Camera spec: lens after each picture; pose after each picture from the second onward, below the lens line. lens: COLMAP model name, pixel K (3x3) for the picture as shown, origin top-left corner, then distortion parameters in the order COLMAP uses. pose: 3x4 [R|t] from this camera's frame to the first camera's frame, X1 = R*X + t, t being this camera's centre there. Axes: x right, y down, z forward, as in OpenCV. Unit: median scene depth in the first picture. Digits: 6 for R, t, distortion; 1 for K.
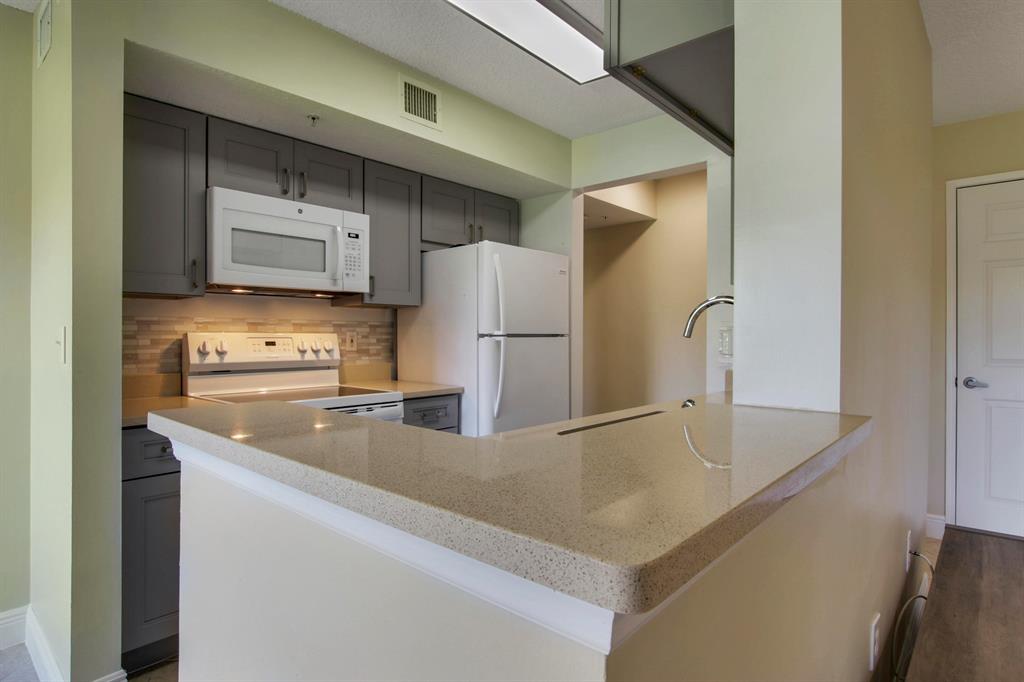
lens RADIAL K [[542.6, 0, 527.0], [0, 542.6, 326.2], [0, 0, 1]] dist [-0.003465, -0.000847]
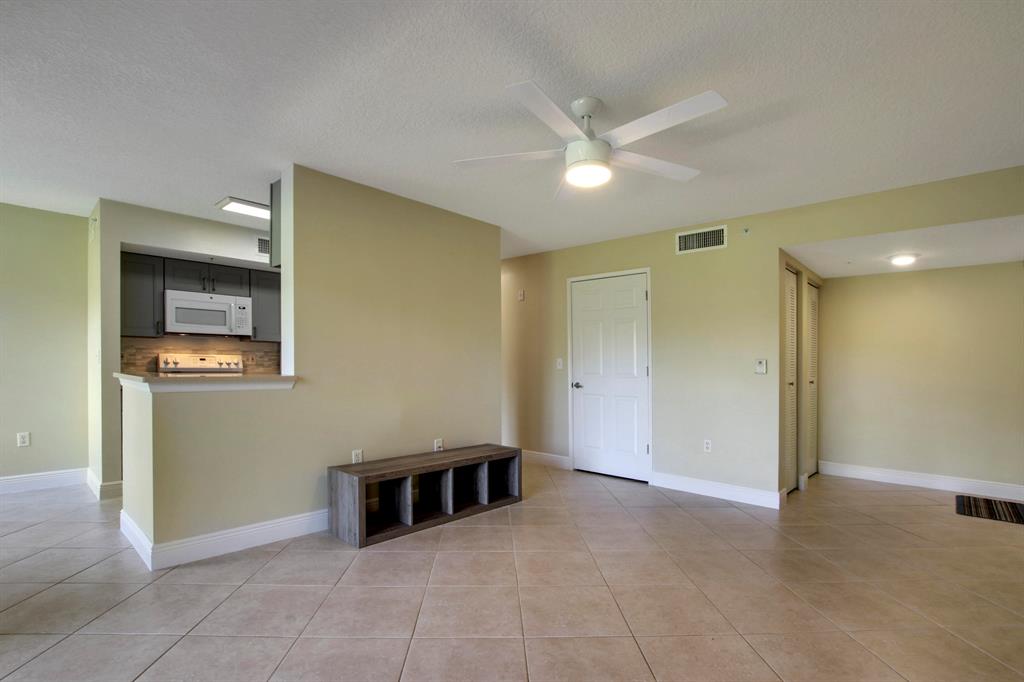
lens RADIAL K [[485.8, 0, 526.7], [0, 485.8, 370.1], [0, 0, 1]] dist [0.001246, 0.000053]
pose [[0.999680, 0.012482, -0.022005, 0.801529], [-0.011800, 0.999454, 0.030847, 0.000634], [0.022378, -0.030578, 0.999282, -0.829540]]
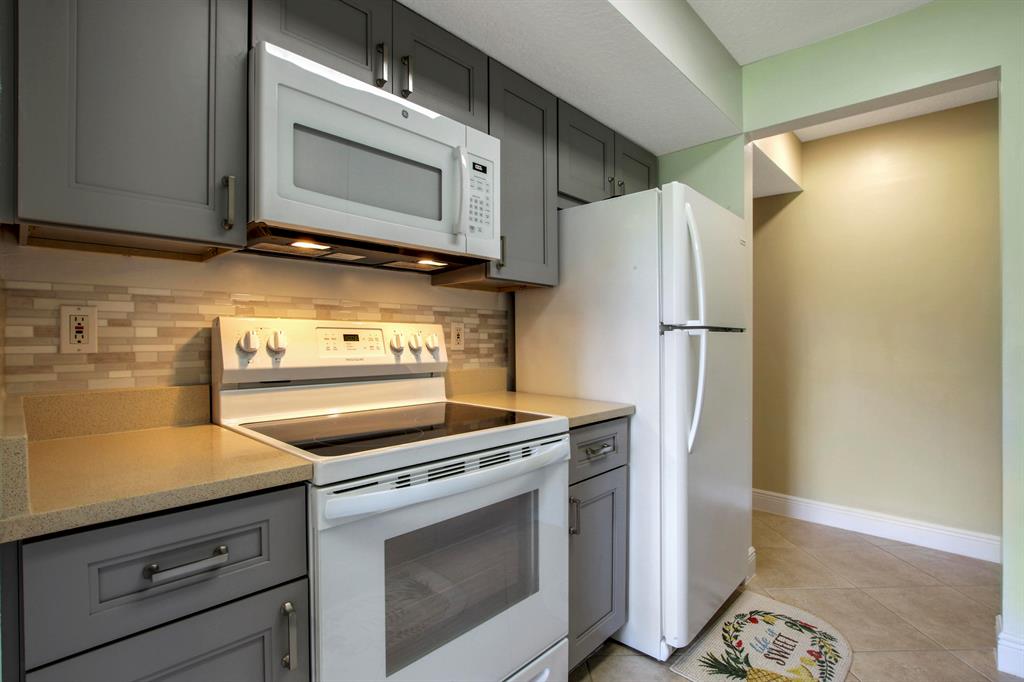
lens RADIAL K [[485.3, 0, 531.4], [0, 485.3, 338.2], [0, 0, 1]] dist [-0.022368, 0.000030]
pose [[0.999600, 0.003908, -0.028010, -0.240271], [-0.003465, 0.999868, 0.015853, 0.022648], [0.028068, -0.015749, 0.999482, 0.428570]]
